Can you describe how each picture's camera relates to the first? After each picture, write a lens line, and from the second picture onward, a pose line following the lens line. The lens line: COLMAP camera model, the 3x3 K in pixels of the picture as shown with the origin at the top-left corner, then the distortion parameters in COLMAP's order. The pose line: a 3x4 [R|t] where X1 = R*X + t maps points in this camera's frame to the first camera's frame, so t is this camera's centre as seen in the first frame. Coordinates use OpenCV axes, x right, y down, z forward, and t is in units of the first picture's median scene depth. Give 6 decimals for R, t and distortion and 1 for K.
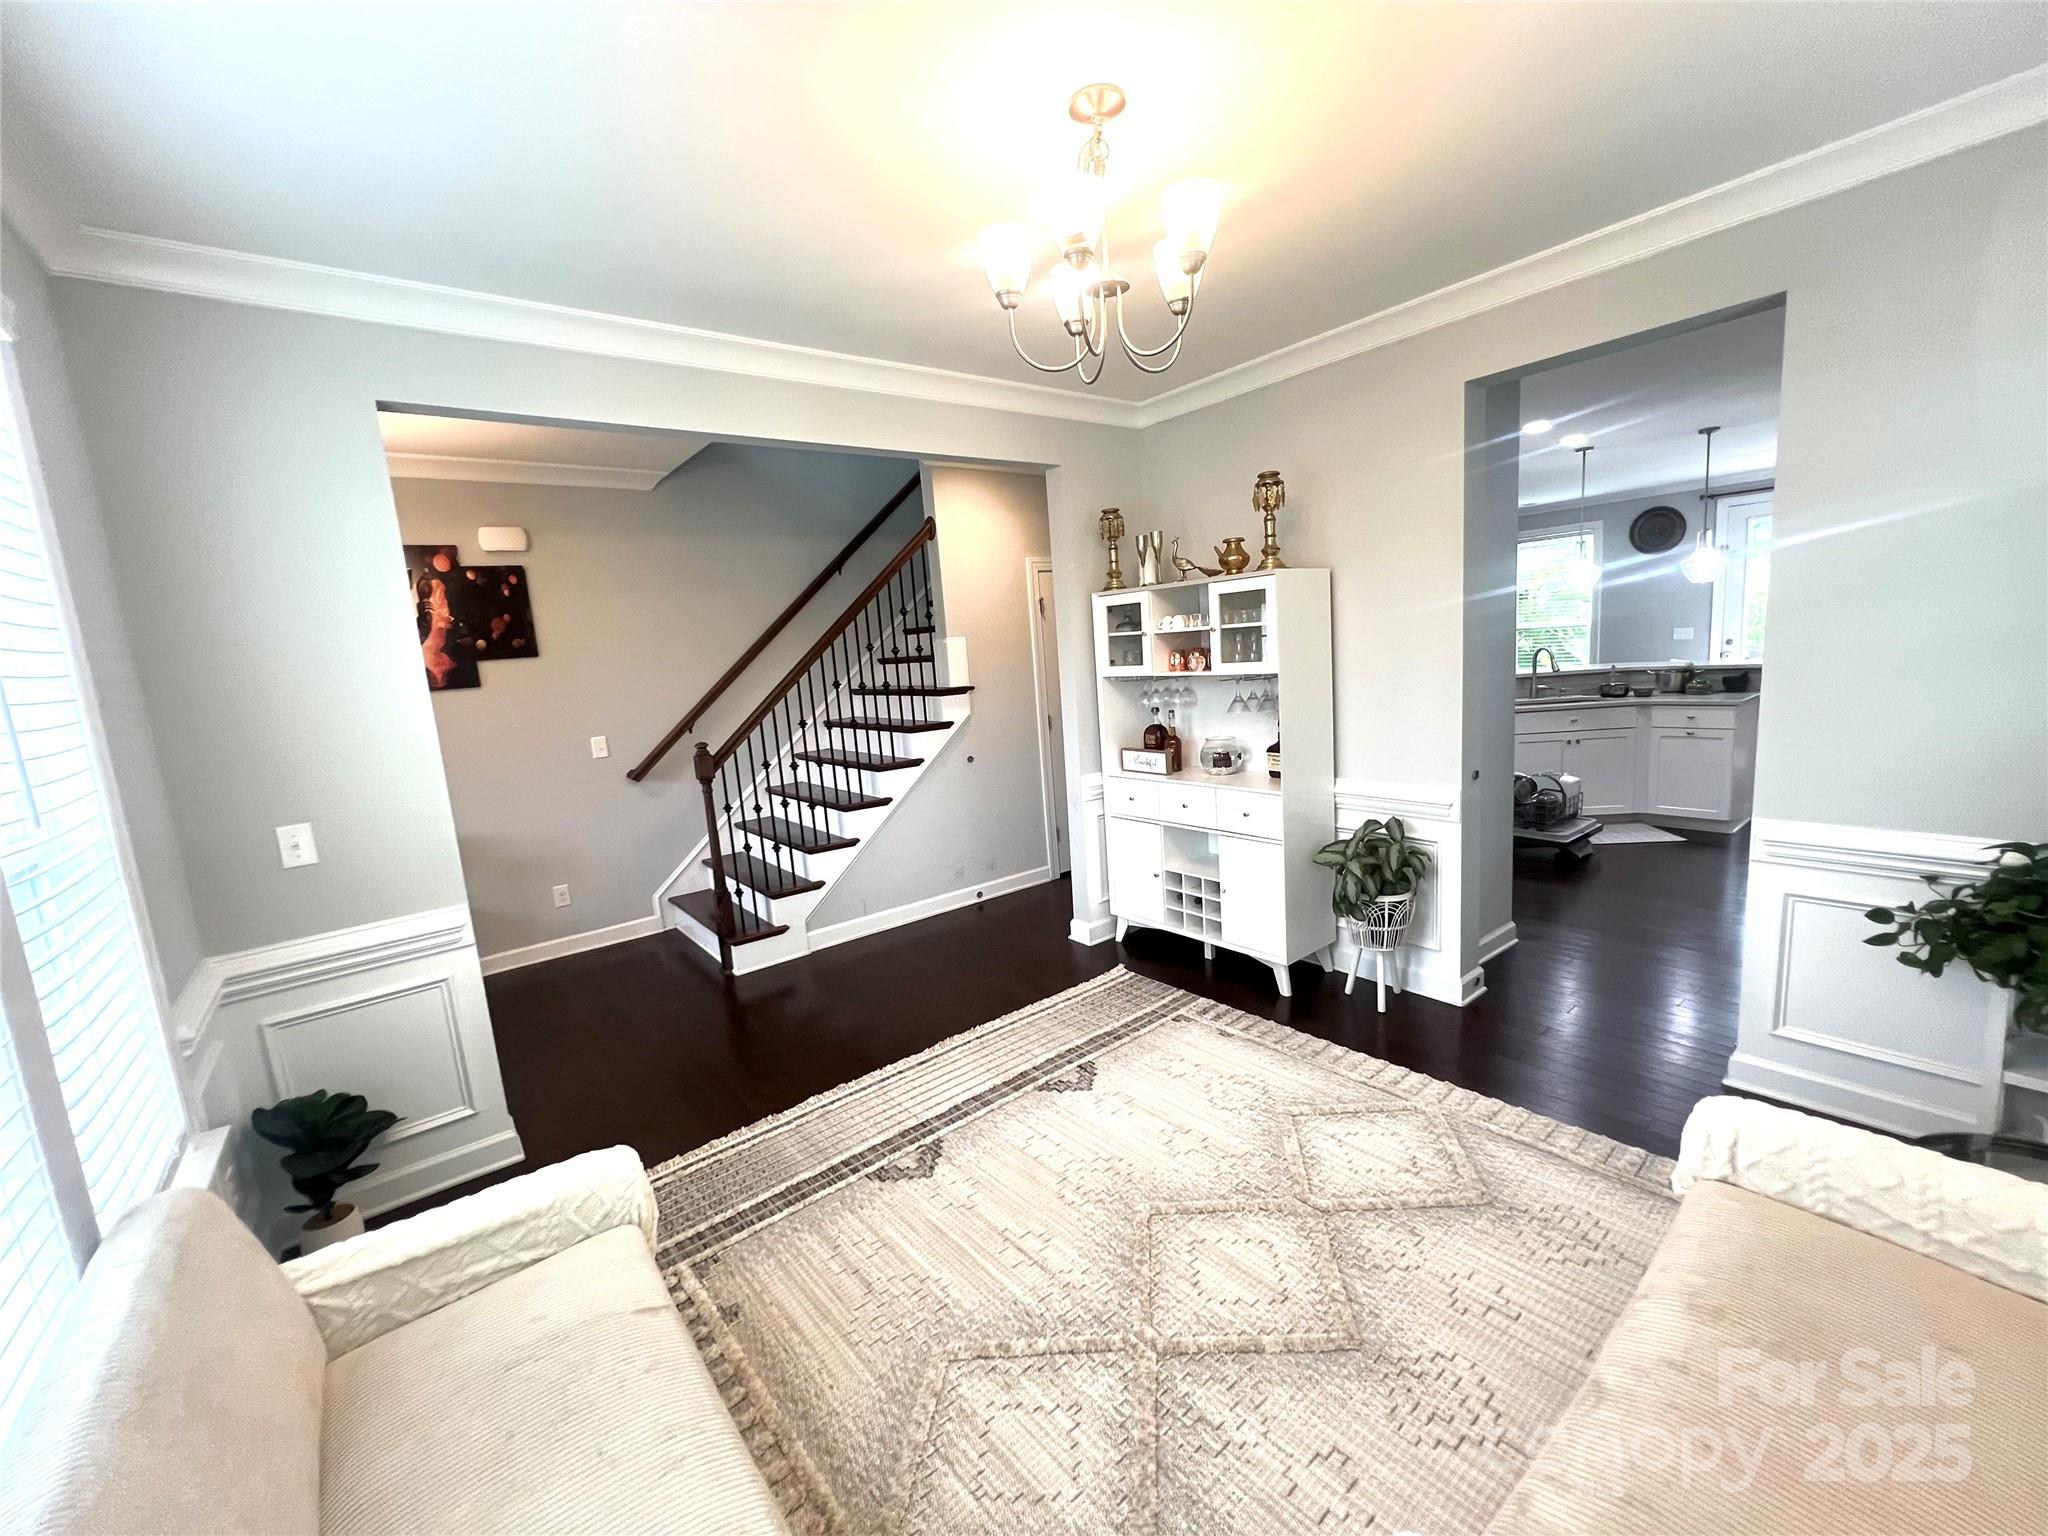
lens RADIAL K [[821.2, 0, 1035.5], [0, 821.2, 770.8], [0, 0, 1]] dist [0.000184, 0.000080]
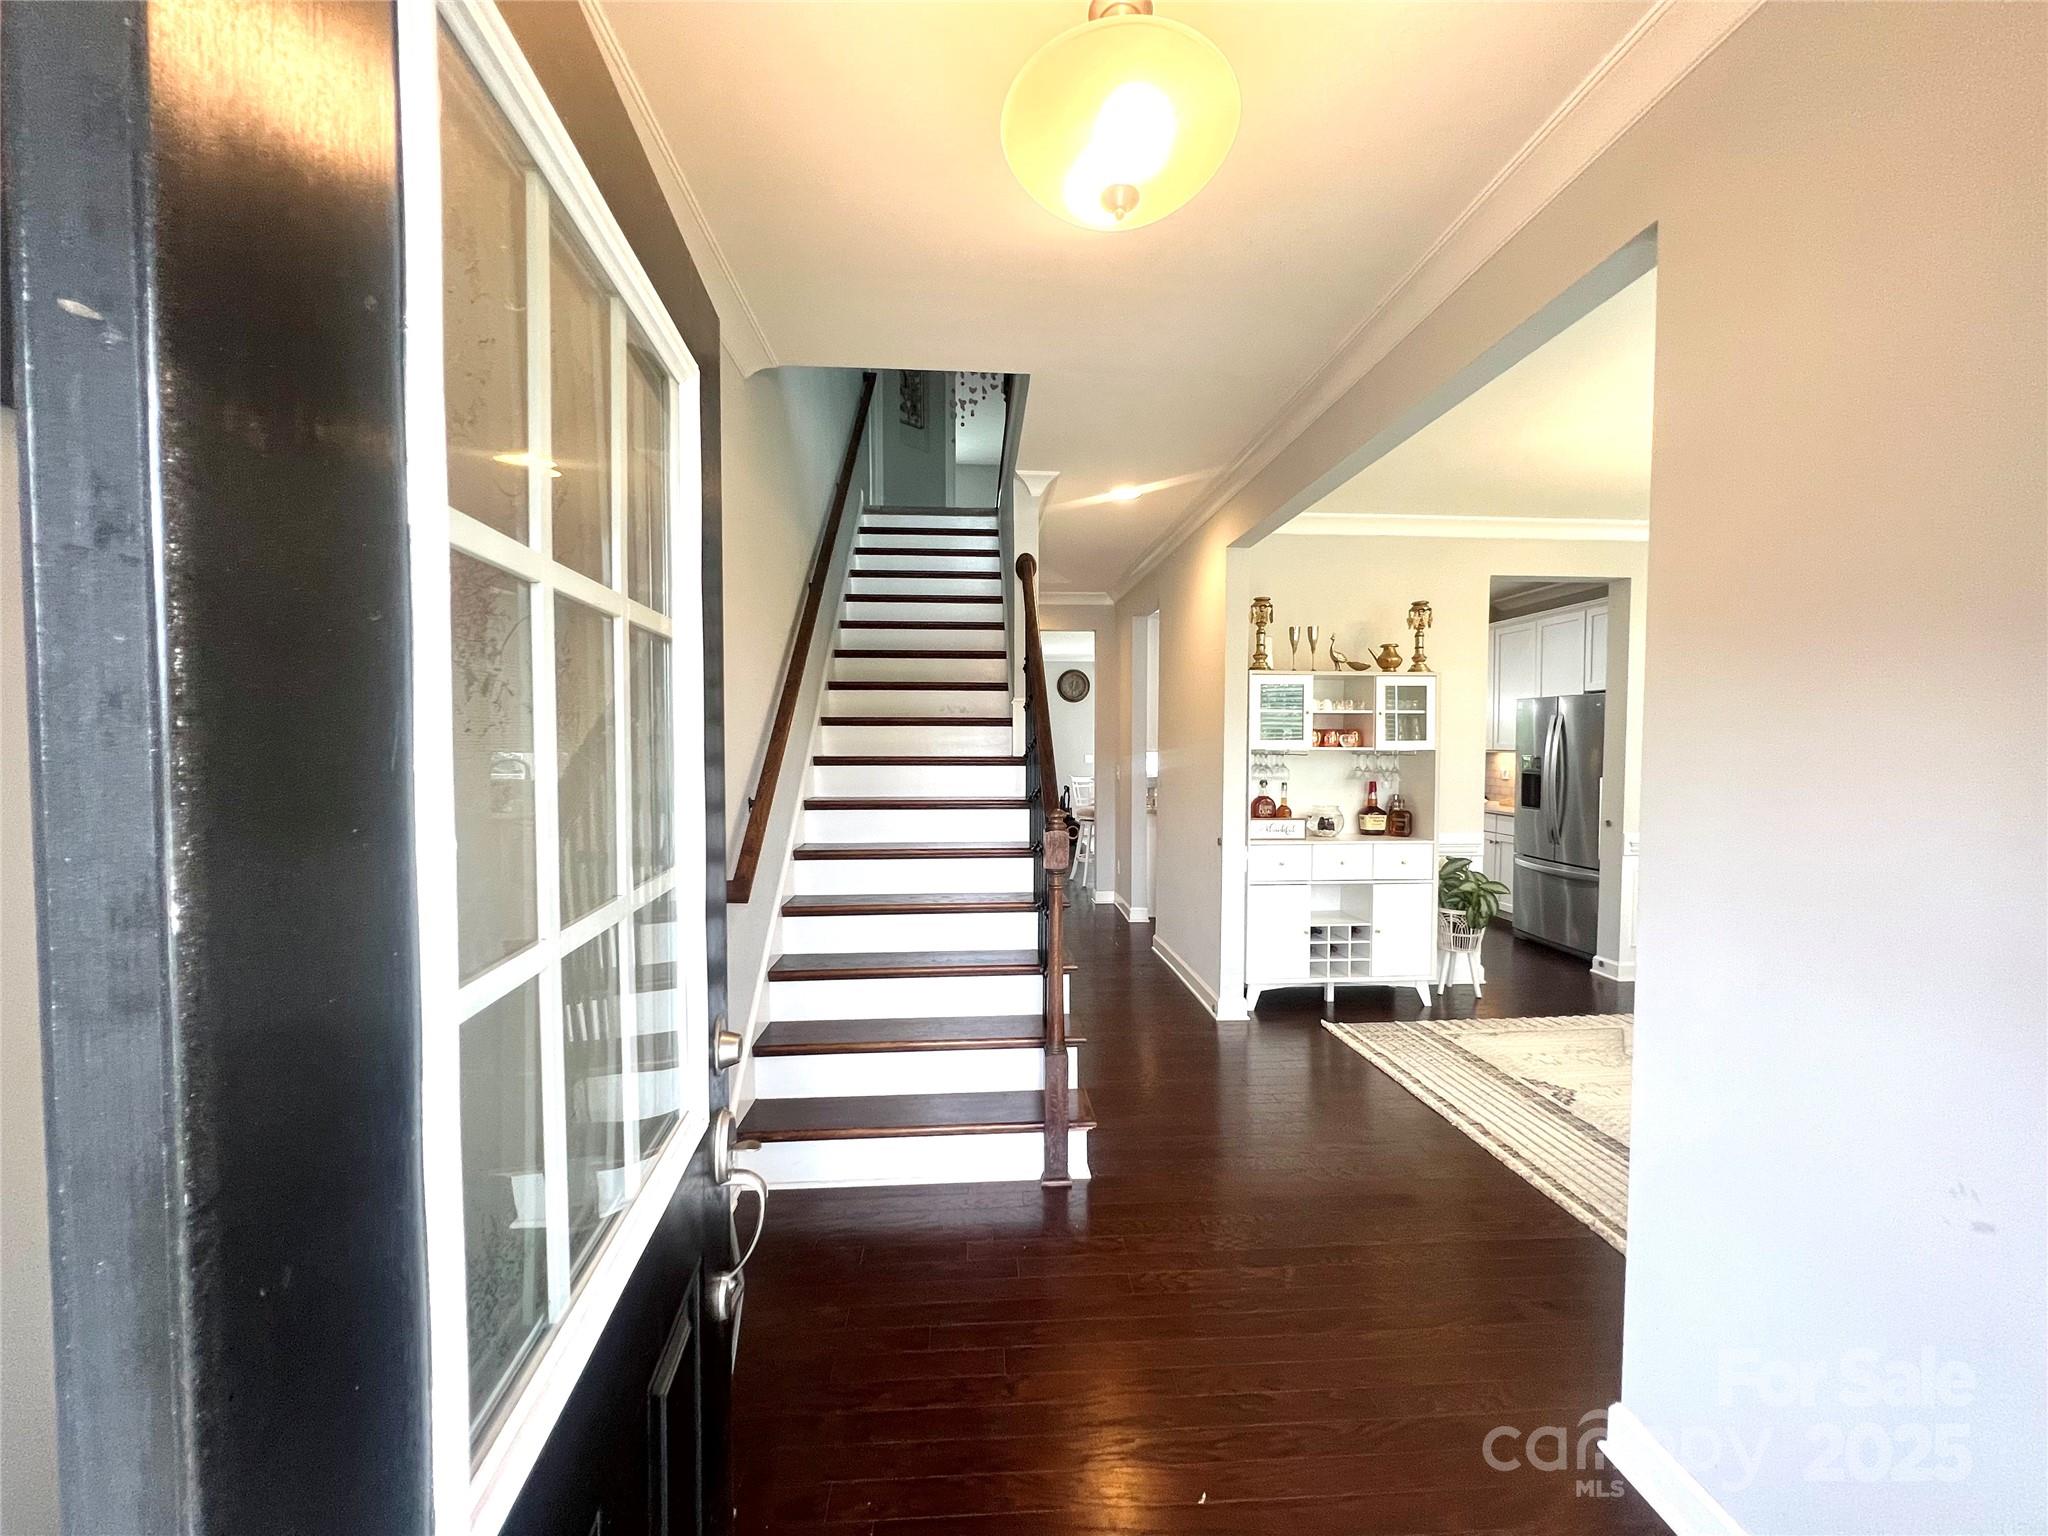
lens RADIAL K [[821.2, 0, 1028.5], [0, 821.2, 764.6], [0, 0, 1]] dist [0.000184, 0.000080]
pose [[0.562452, 0.041529, 0.825787, -1.116156], [0.087537, 0.990134, -0.109416, -0.007502], [-0.822183, 0.133828, 0.553267, 0.773847]]
